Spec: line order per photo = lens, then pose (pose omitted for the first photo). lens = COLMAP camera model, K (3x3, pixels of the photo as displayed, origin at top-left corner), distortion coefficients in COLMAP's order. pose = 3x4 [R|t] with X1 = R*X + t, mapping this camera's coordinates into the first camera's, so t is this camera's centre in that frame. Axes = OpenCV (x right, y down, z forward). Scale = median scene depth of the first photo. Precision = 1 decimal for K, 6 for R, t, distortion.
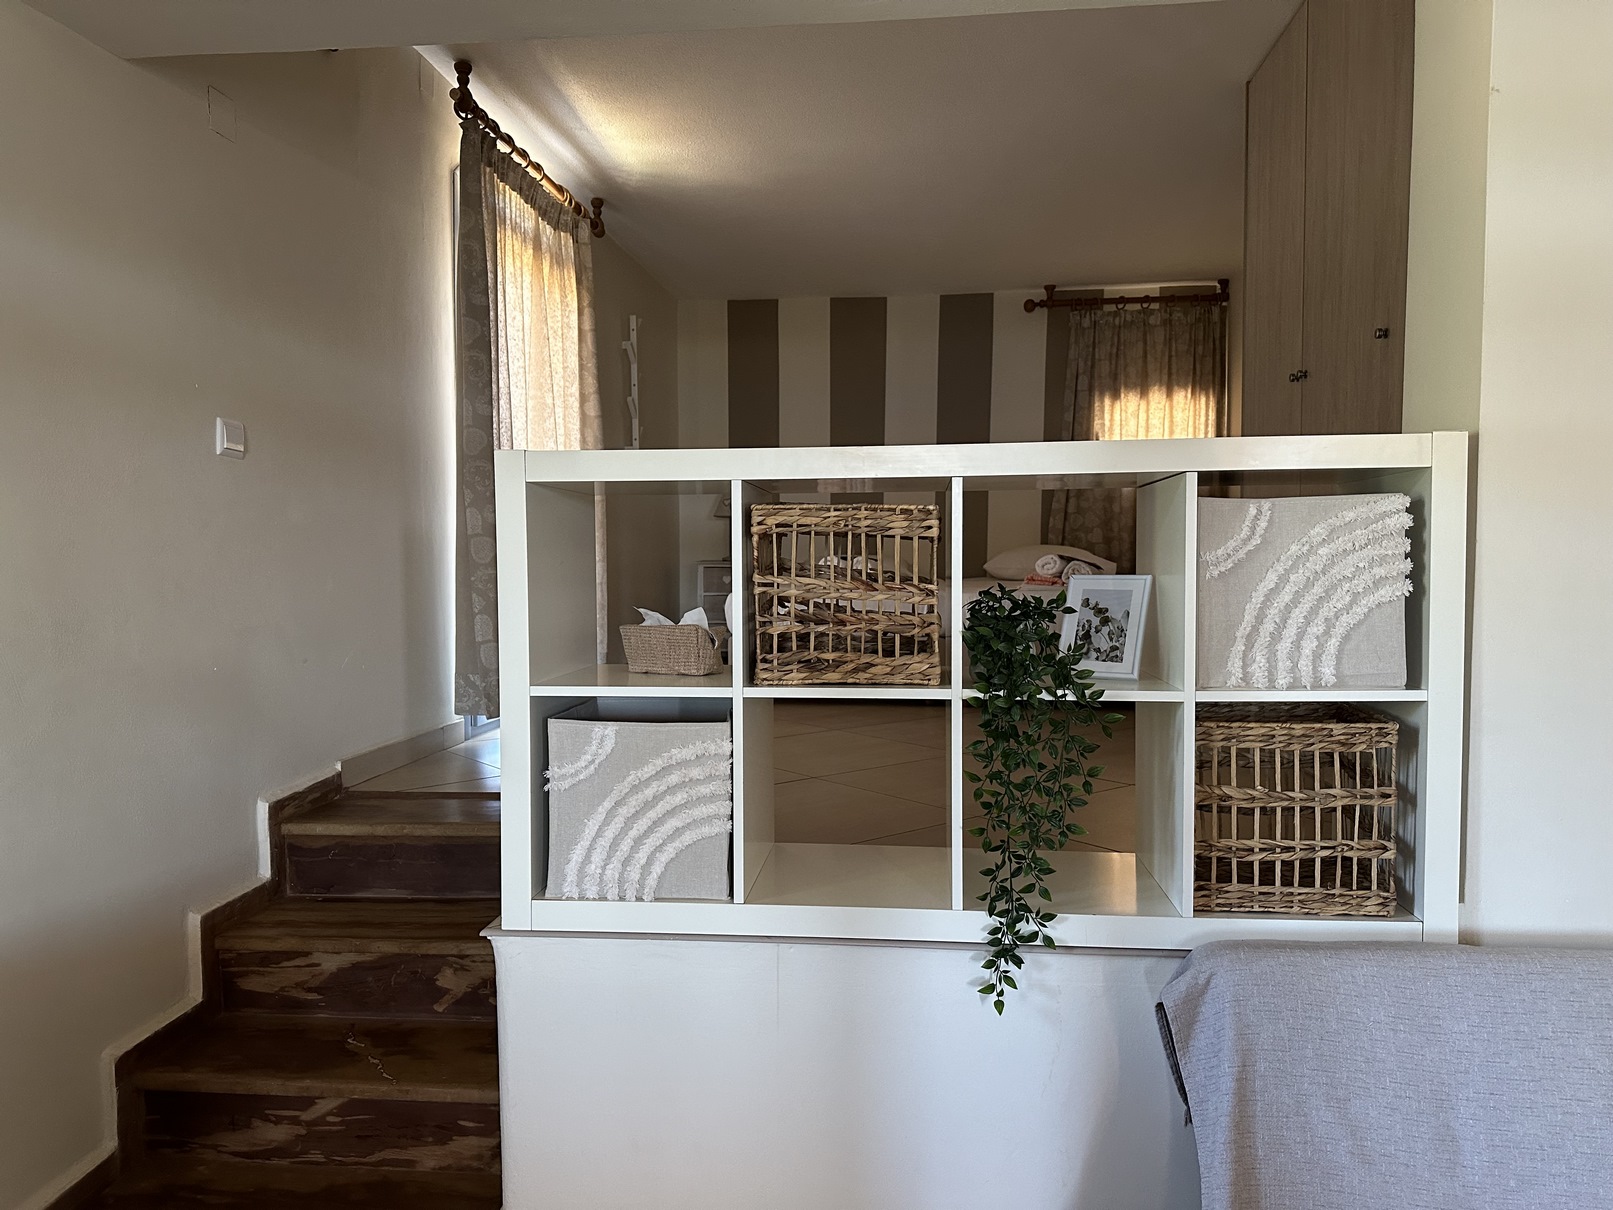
lens RADIAL K [[1134.1, 0, 806.5], [0, 1134.1, 605.0], [0, 0, 1]] dist [0.127271, -0.195066]
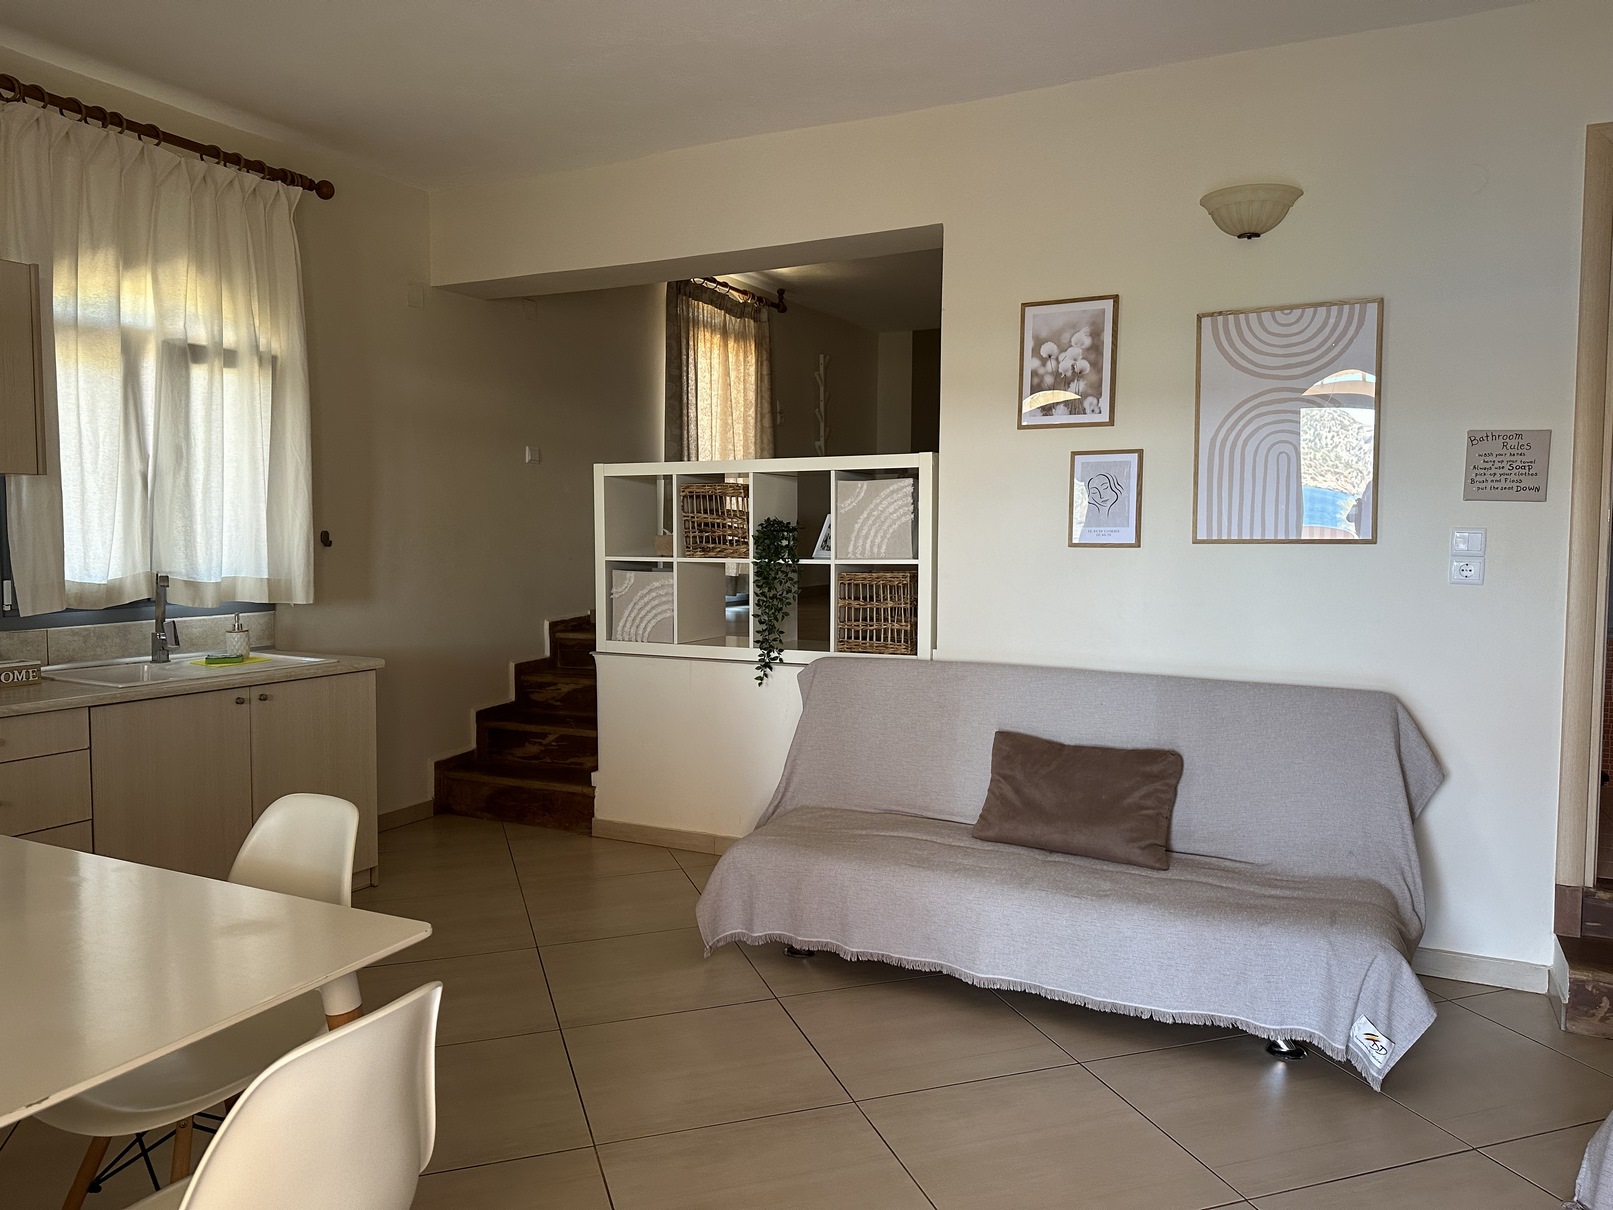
lens RADIAL K [[1134.1, 0, 806.5], [0, 1134.1, 605.0], [0, 0, 1]] dist [0.127271, -0.195066]
pose [[0.936303, 0.029842, -0.349924, 1.065159], [-0.021922, 0.999407, 0.026572, 0.102514], [0.350509, -0.017208, 0.936401, -1.213014]]
